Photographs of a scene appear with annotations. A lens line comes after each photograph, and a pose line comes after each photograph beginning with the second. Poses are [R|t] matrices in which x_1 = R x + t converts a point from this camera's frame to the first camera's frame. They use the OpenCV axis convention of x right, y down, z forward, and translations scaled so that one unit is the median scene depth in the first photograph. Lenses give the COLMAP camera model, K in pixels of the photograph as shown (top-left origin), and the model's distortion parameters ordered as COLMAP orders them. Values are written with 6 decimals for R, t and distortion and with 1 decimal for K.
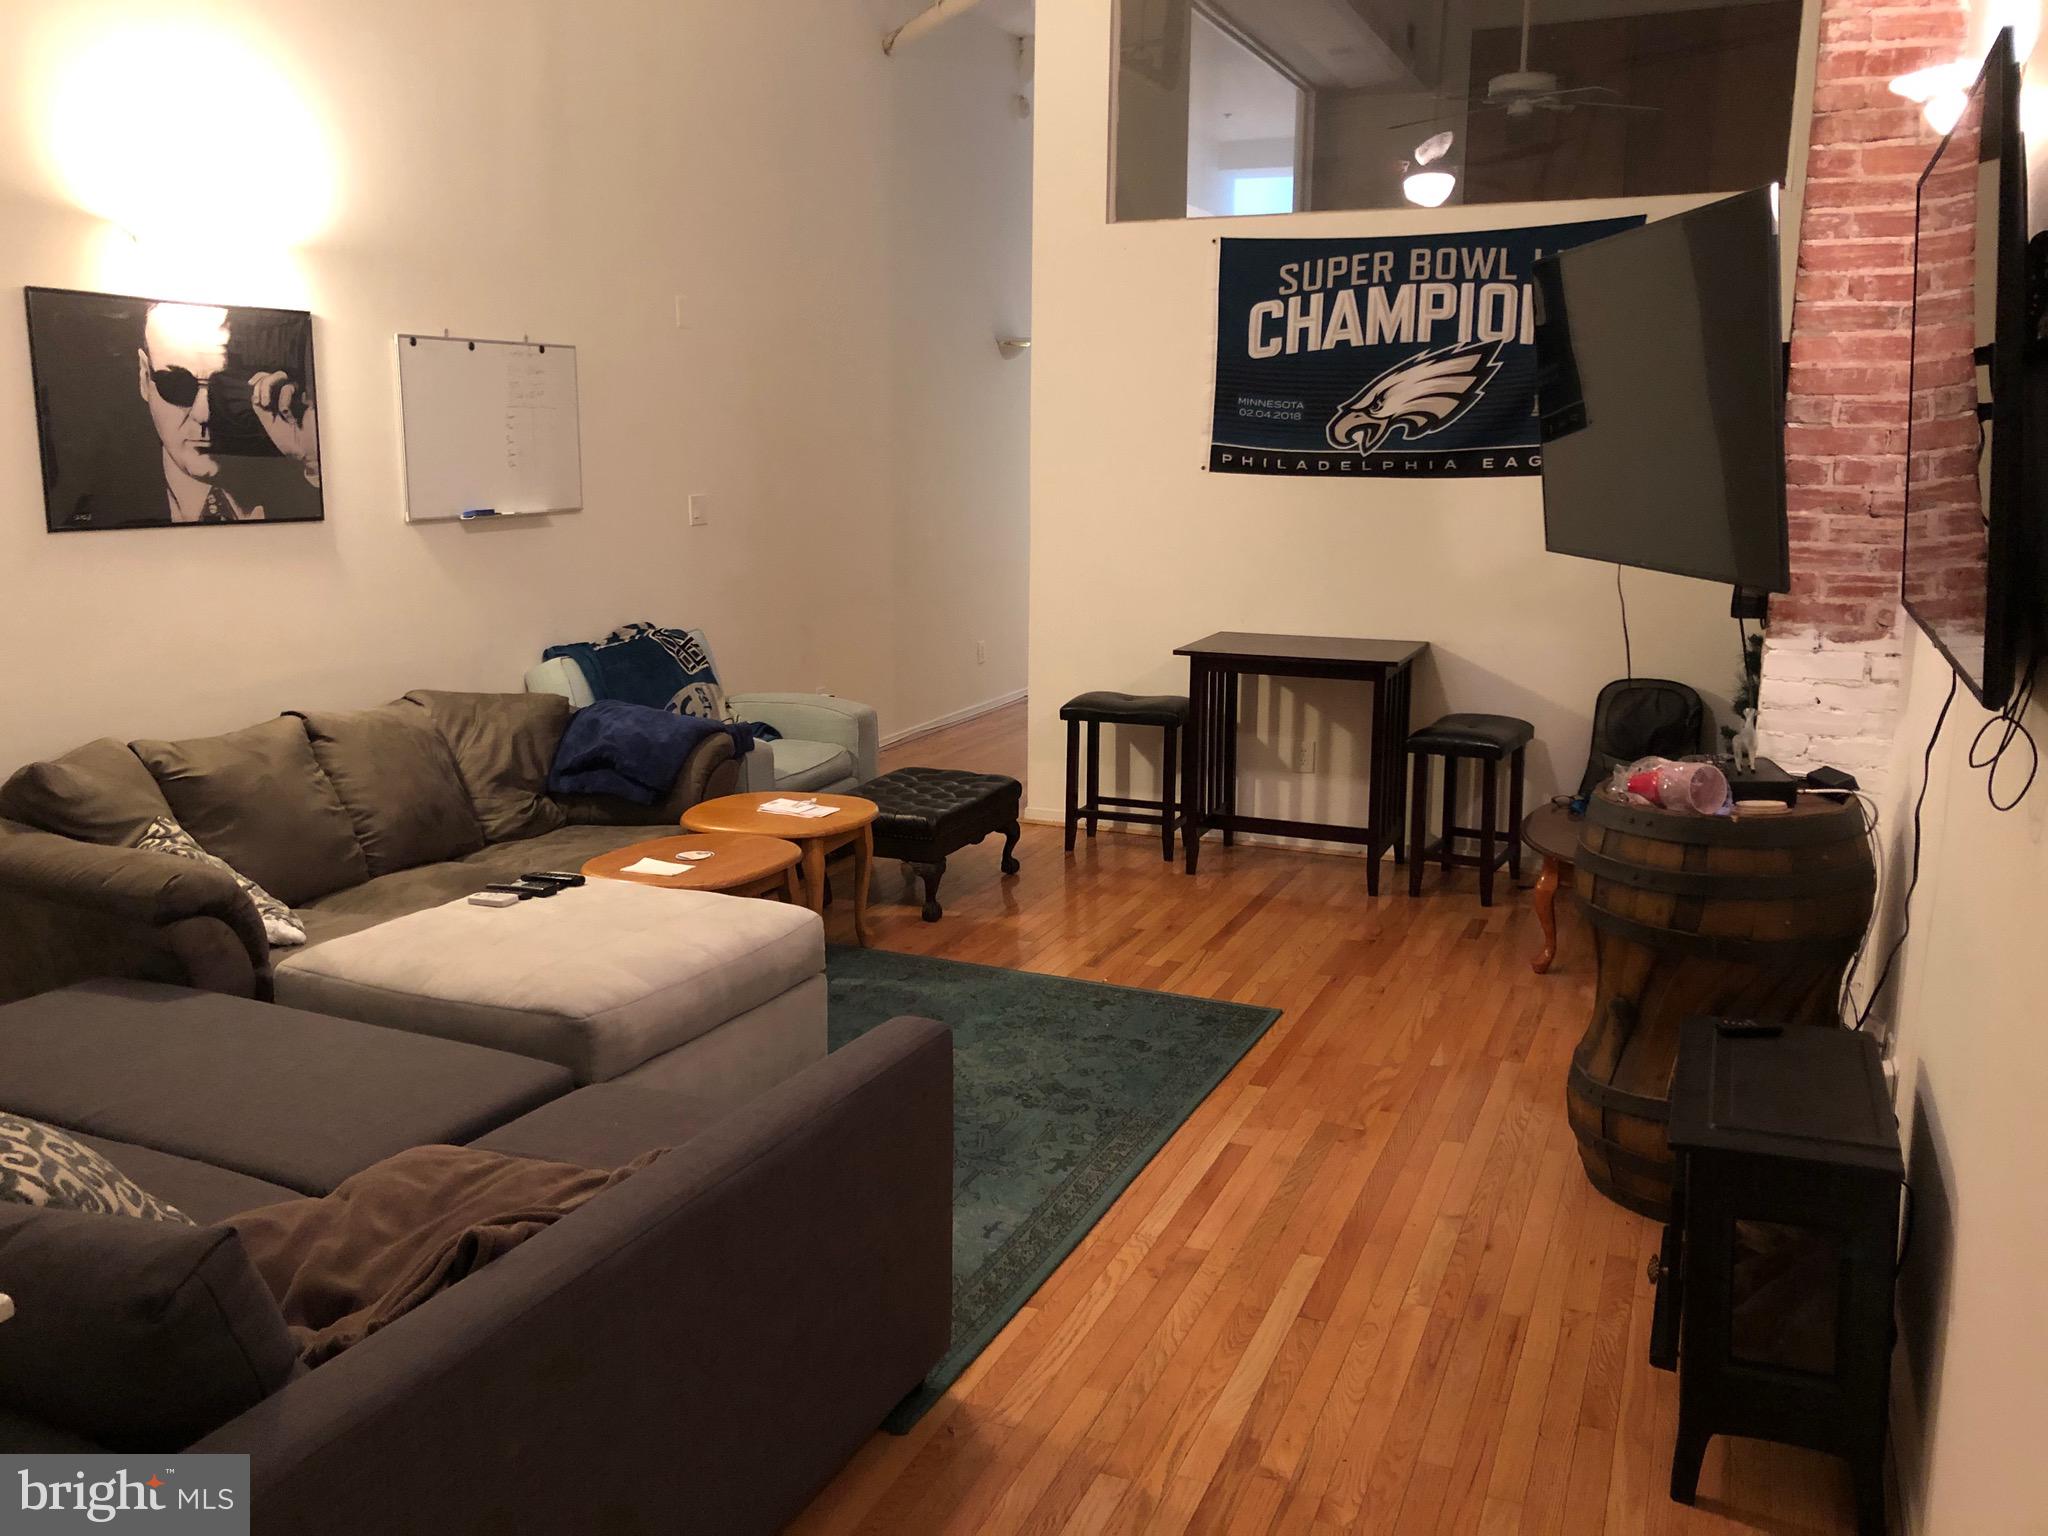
lens RADIAL K [[1654.0, 0, 1033.1], [0, 1654.0, 757.4], [0, 0, 1]] dist [0.141572, -0.454914]
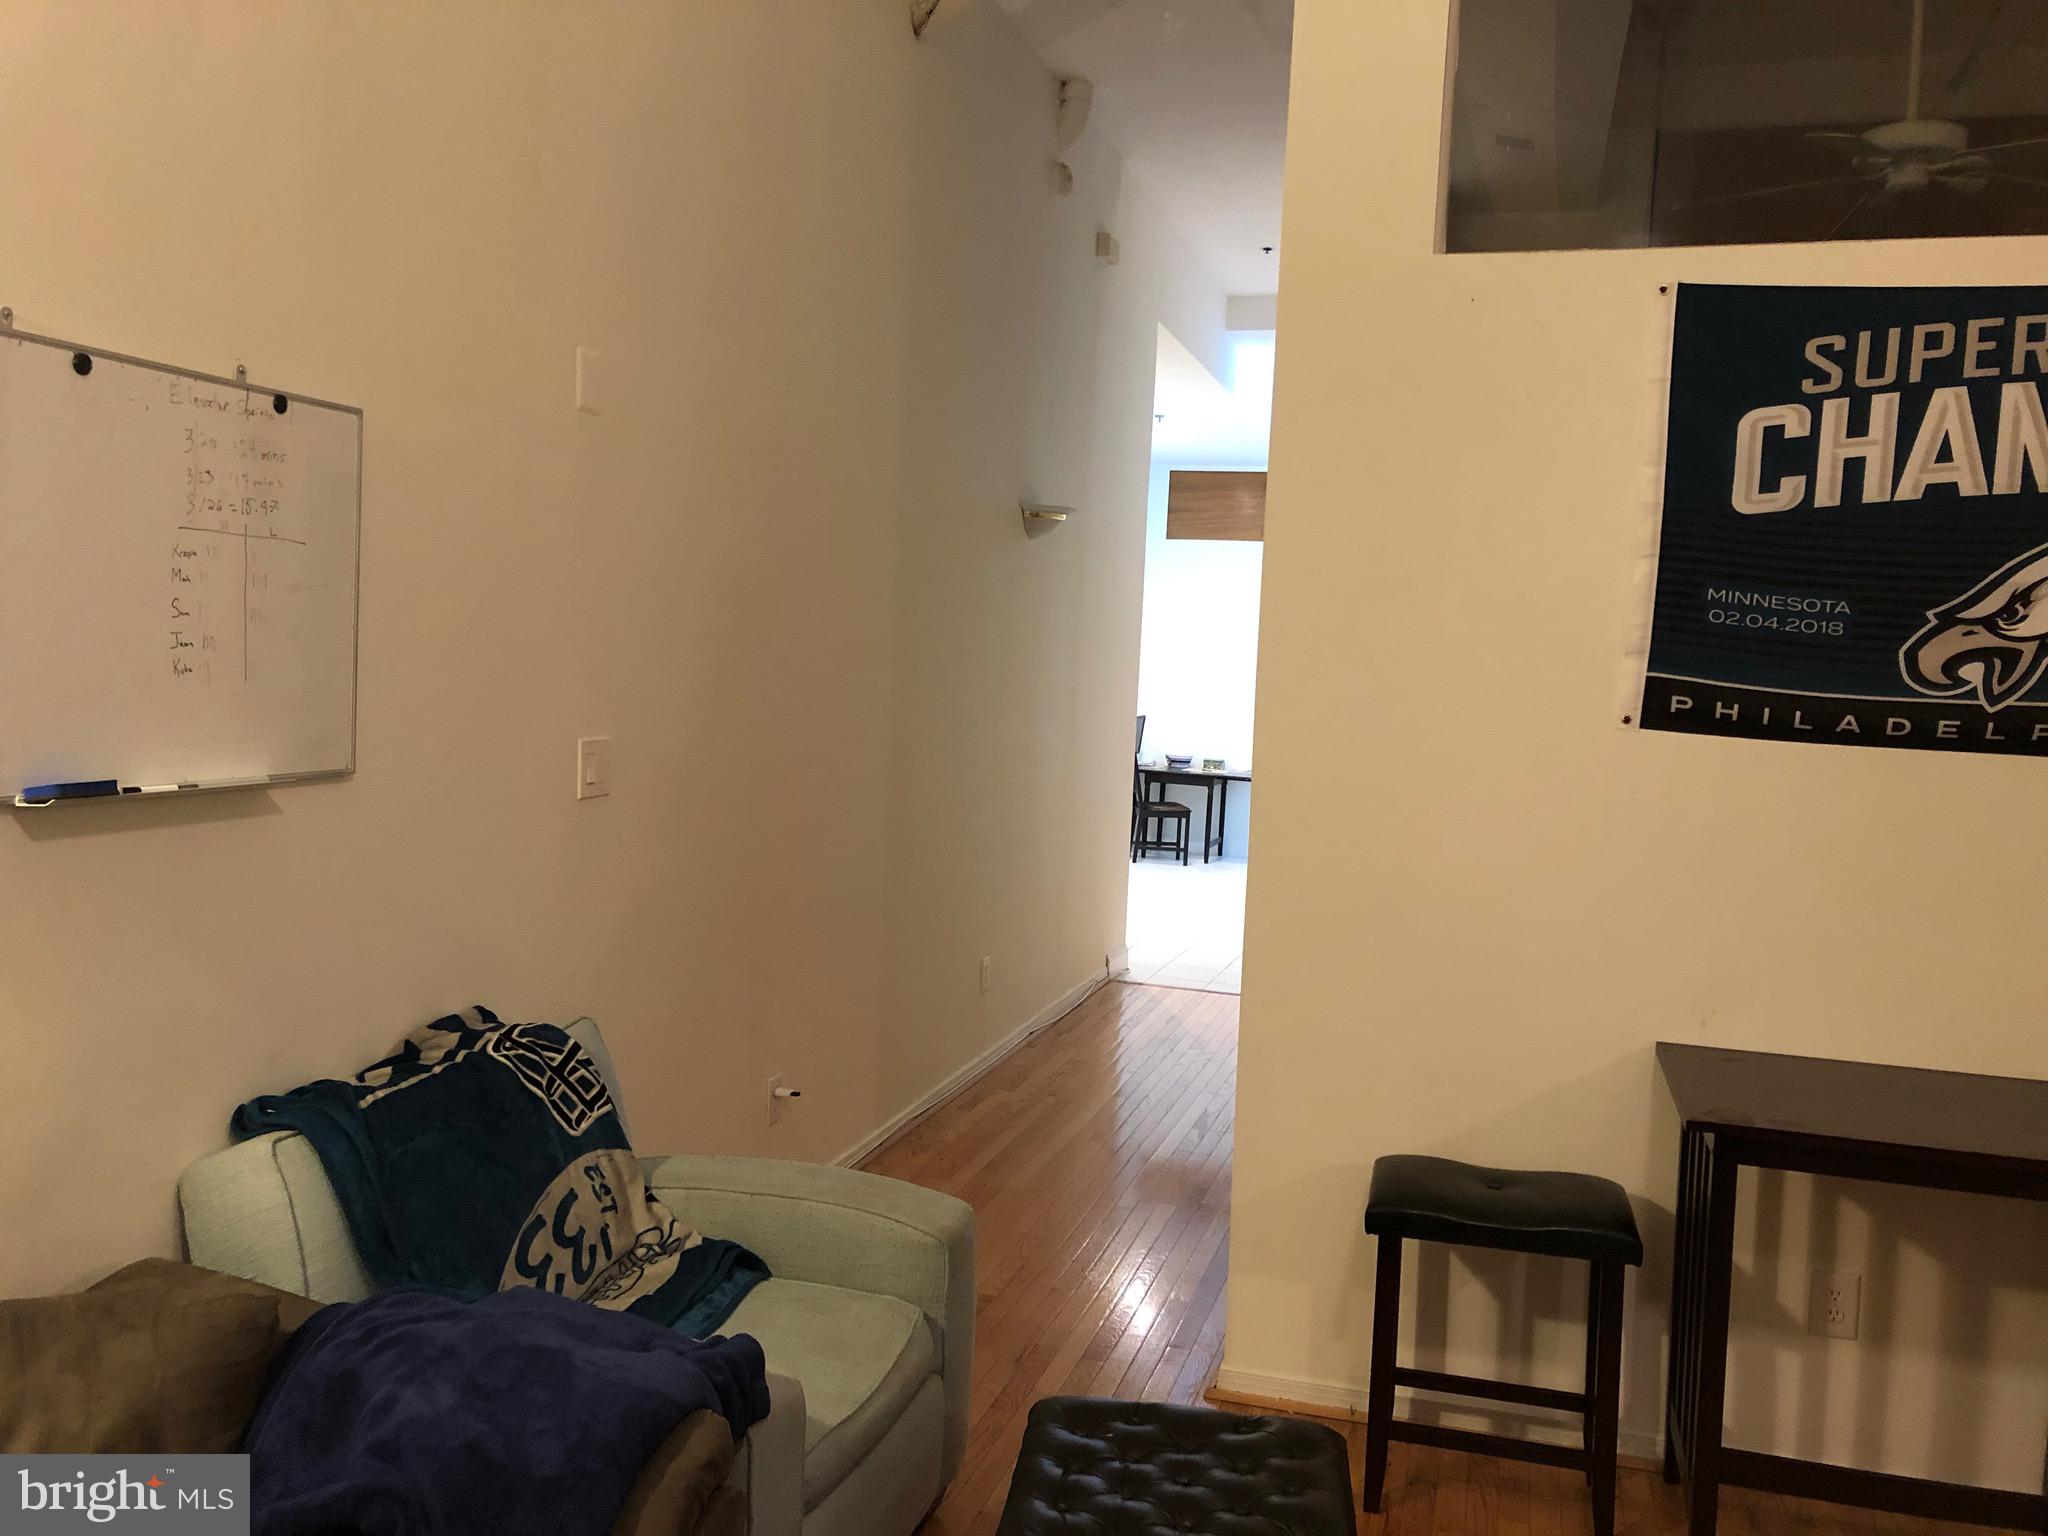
lens RADIAL K [[1661.7, 0, 1016.5], [0, 1661.7, 759.8], [0, 0, 1]] dist [0.031110, -0.008180]
pose [[0.992749, 0.029708, 0.116474, -0.147111], [-0.014200, 0.991178, -0.131774, -0.096094], [-0.119361, 0.129164, 0.984413, 0.542093]]
